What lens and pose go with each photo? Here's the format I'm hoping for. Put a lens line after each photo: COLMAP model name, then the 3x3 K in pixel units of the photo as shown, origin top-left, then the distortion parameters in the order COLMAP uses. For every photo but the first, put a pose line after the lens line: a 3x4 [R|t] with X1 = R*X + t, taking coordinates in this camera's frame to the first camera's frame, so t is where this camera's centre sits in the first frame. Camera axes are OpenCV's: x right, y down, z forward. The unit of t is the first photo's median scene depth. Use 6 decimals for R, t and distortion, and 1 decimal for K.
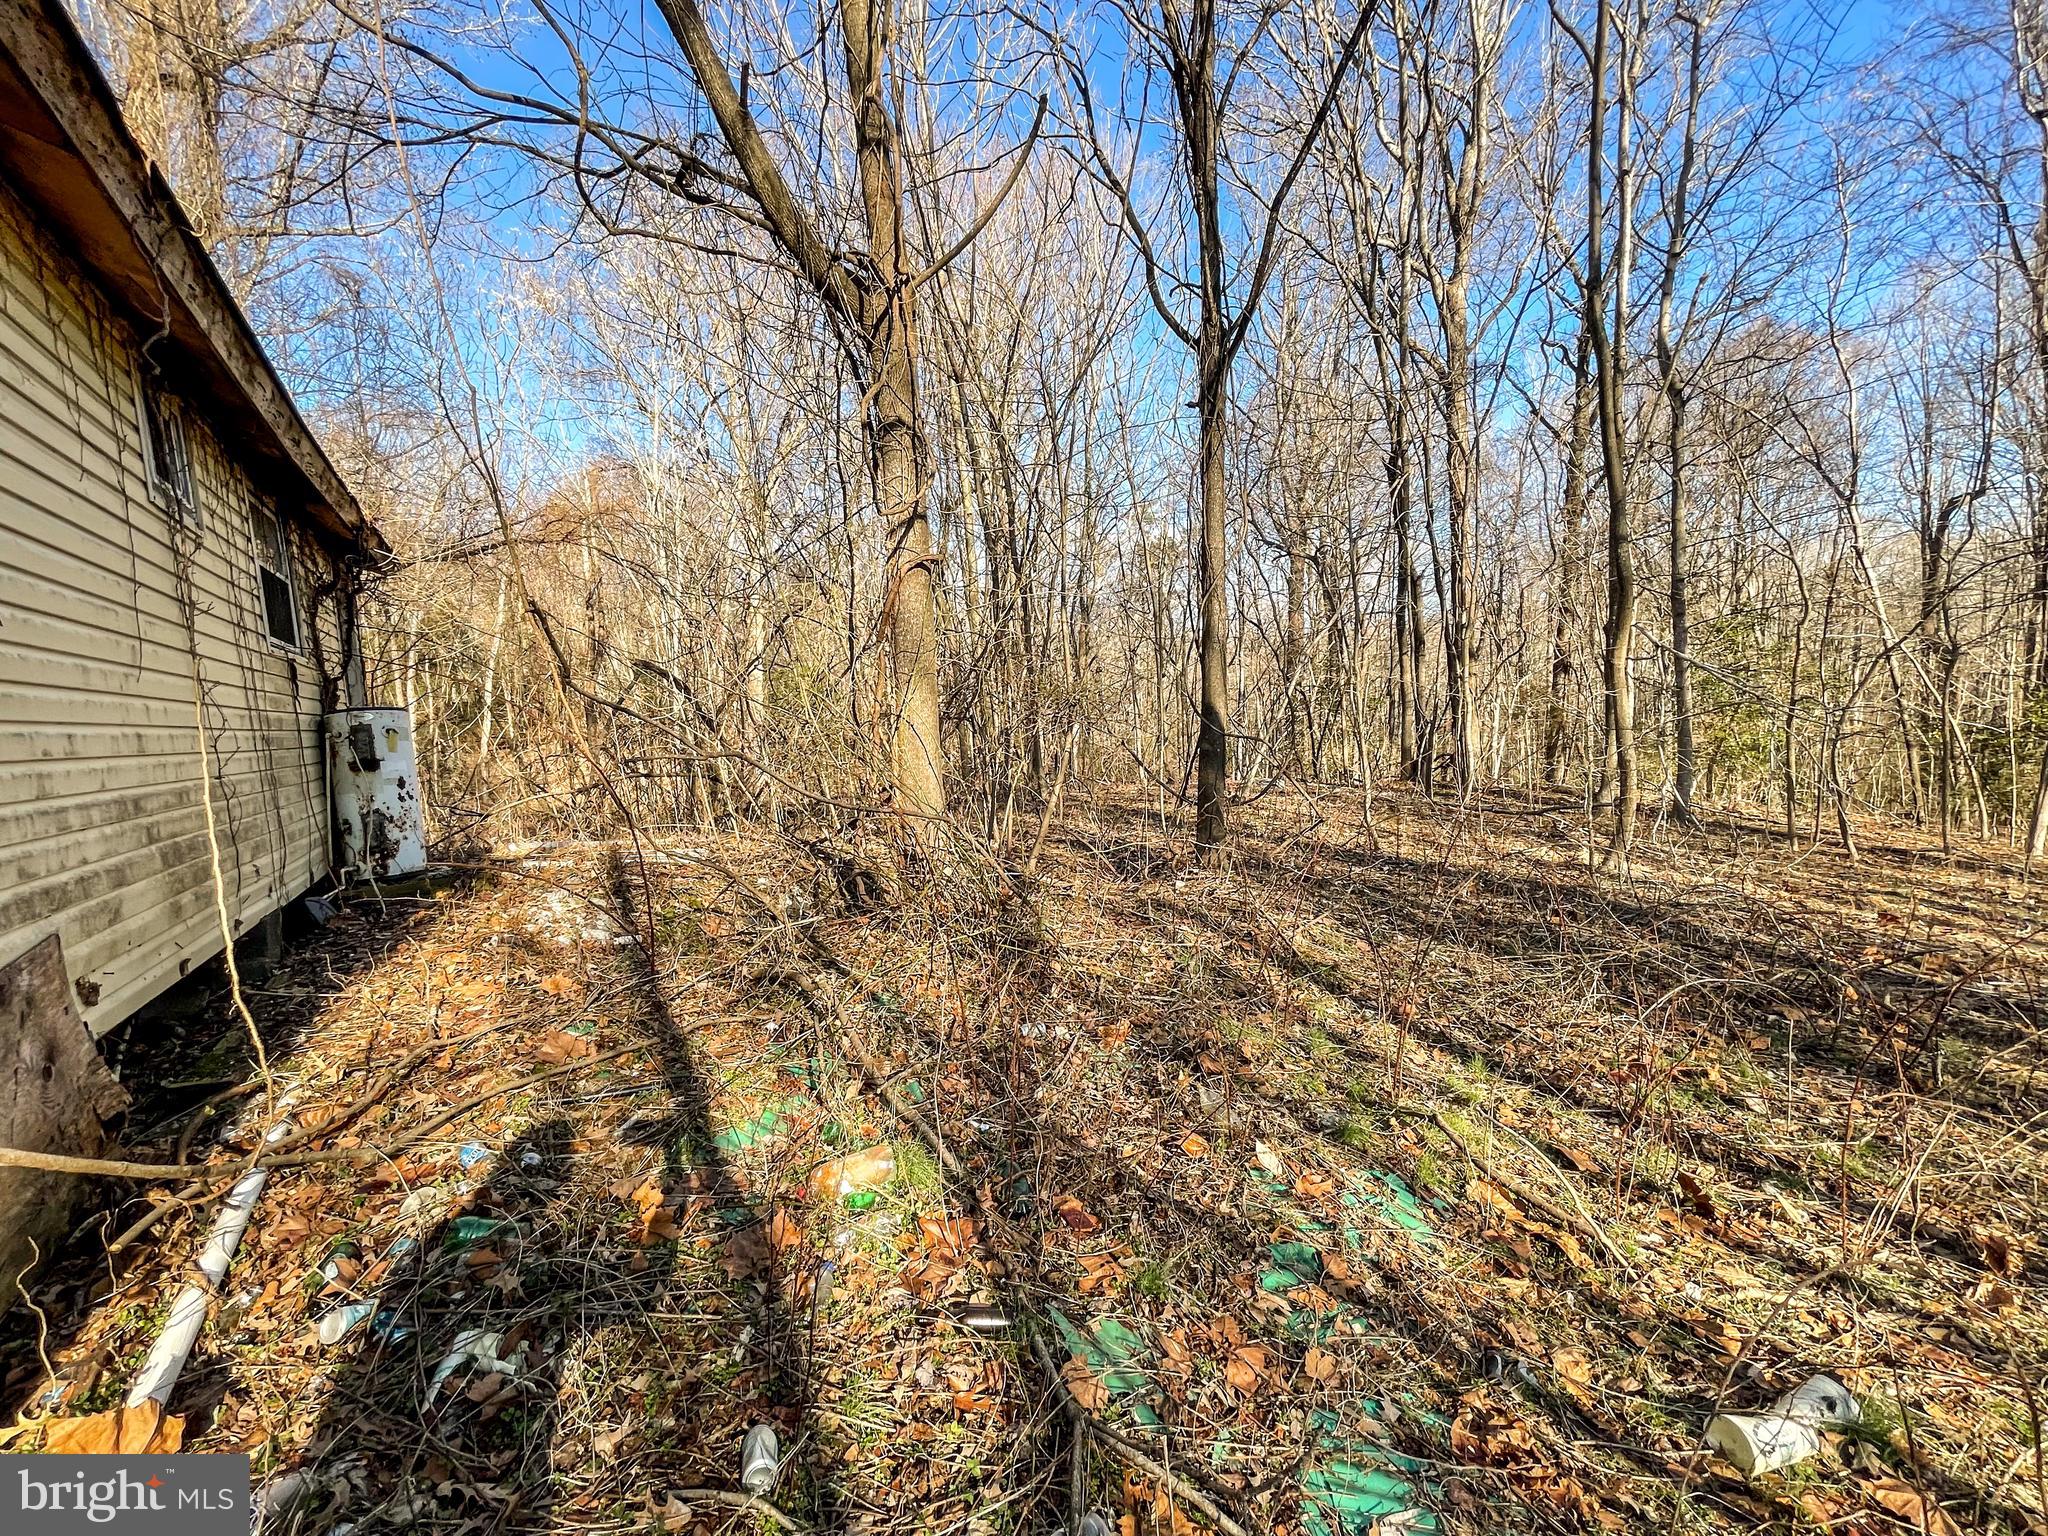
lens RADIAL K [[823.2, 0, 999.2], [0, 823.2, 769.8], [0, 0, 1]] dist [-0.011762, -0.000041]
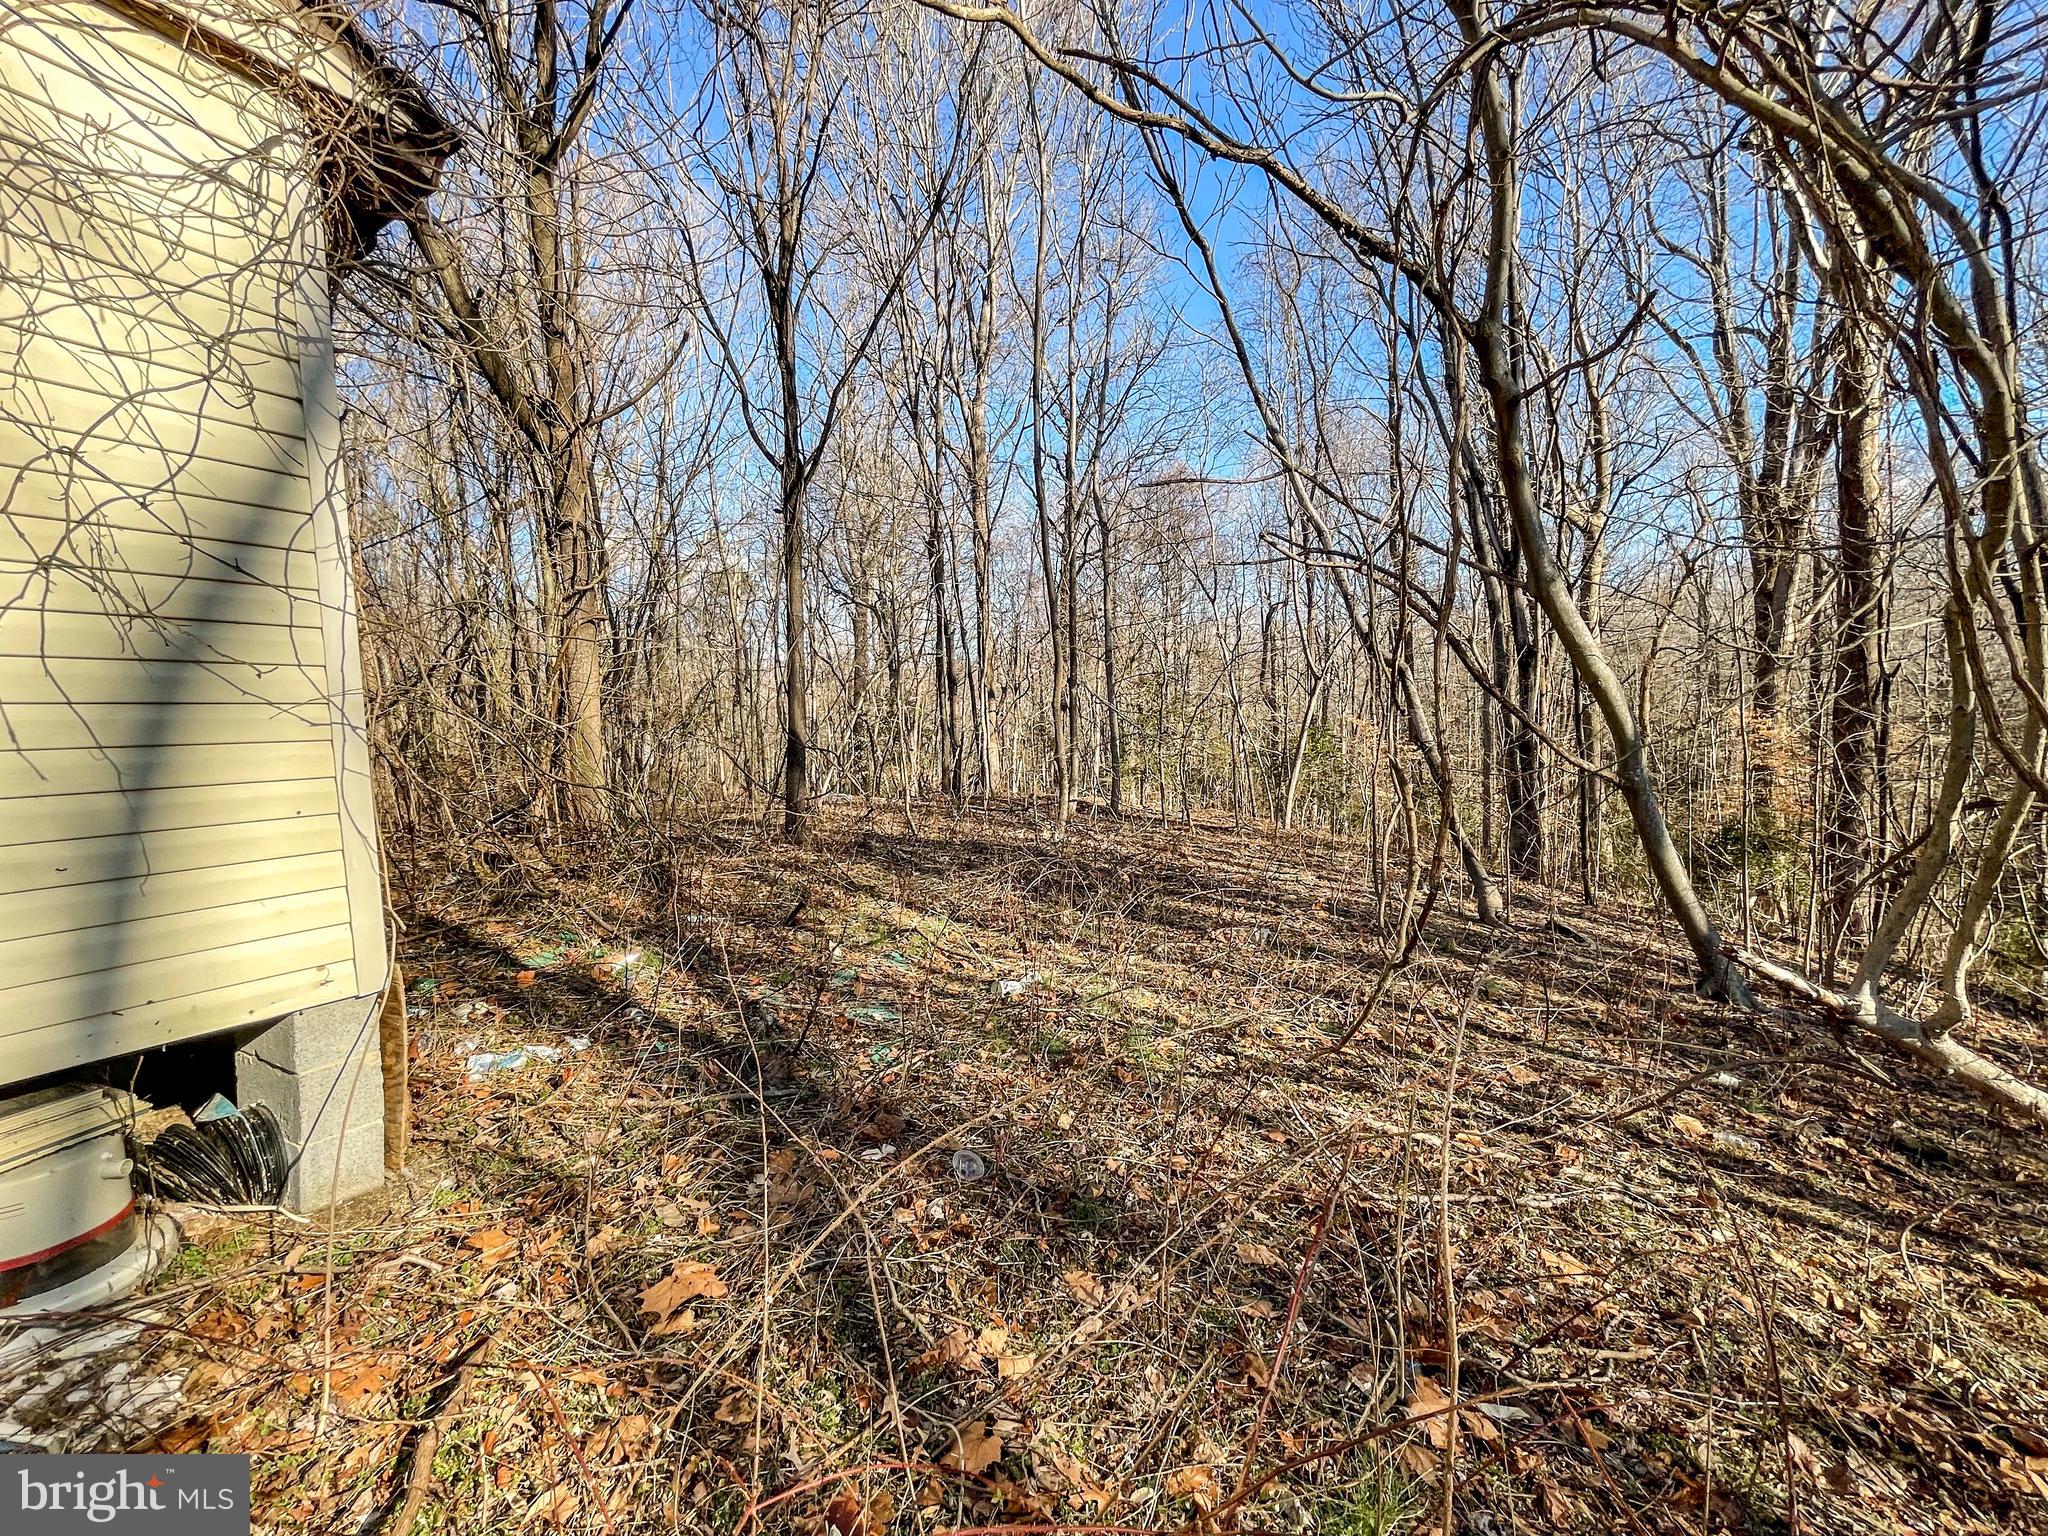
lens RADIAL K [[823.2, 0, 999.2], [0, 823.2, 769.8], [0, 0, 1]] dist [-0.011762, -0.000041]
pose [[0.875021, -0.003052, 0.484076, -0.078181], [0.018048, 0.999491, -0.026322, 0.023259], [-0.483749, 0.031769, 0.874630, -0.268109]]
